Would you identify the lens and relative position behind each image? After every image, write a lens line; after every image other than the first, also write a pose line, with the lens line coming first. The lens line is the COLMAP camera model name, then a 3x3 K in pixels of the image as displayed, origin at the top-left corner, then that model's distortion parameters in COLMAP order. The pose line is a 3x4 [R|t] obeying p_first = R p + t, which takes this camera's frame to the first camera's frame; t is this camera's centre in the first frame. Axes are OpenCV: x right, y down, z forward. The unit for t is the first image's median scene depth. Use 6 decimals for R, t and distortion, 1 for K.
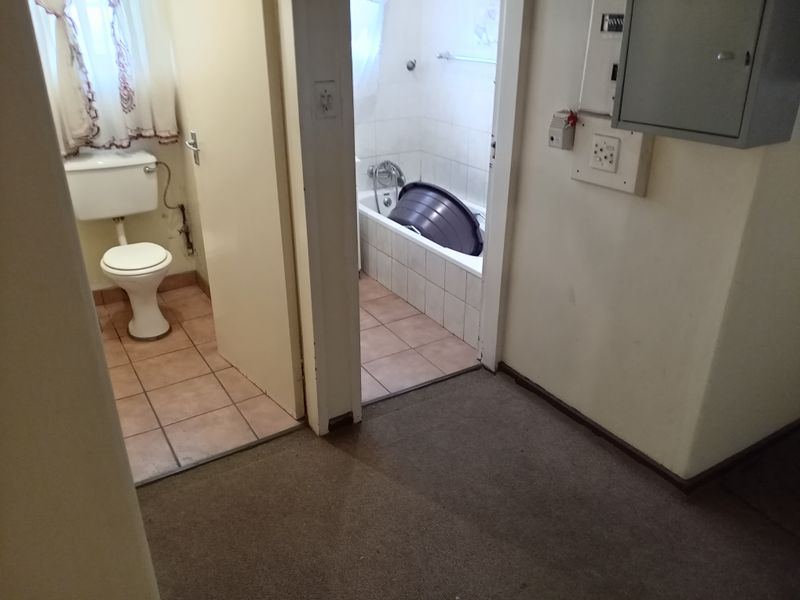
lens RADIAL K [[630.9, 0, 404.4], [0, 630.9, 303.9], [0, 0, 1]] dist [0.045996, -0.092475]
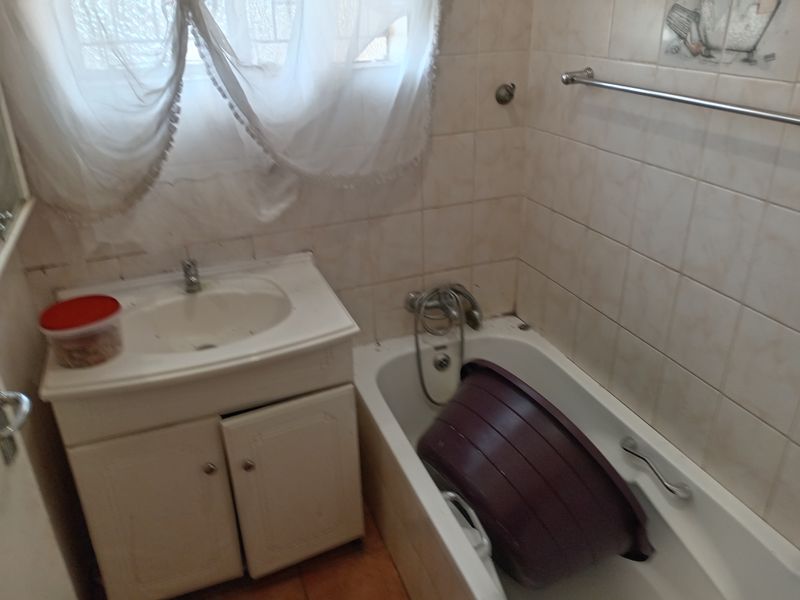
lens RADIAL K [[630.9, 0, 395.9], [0, 630.9, 298.6], [0, 0, 1]] dist [0.045996, -0.092475]
pose [[0.978448, 0.069628, -0.194402, 0.039206], [-0.066485, 0.997530, 0.022649, -0.273962], [0.195499, -0.009236, 0.980660, 0.623218]]
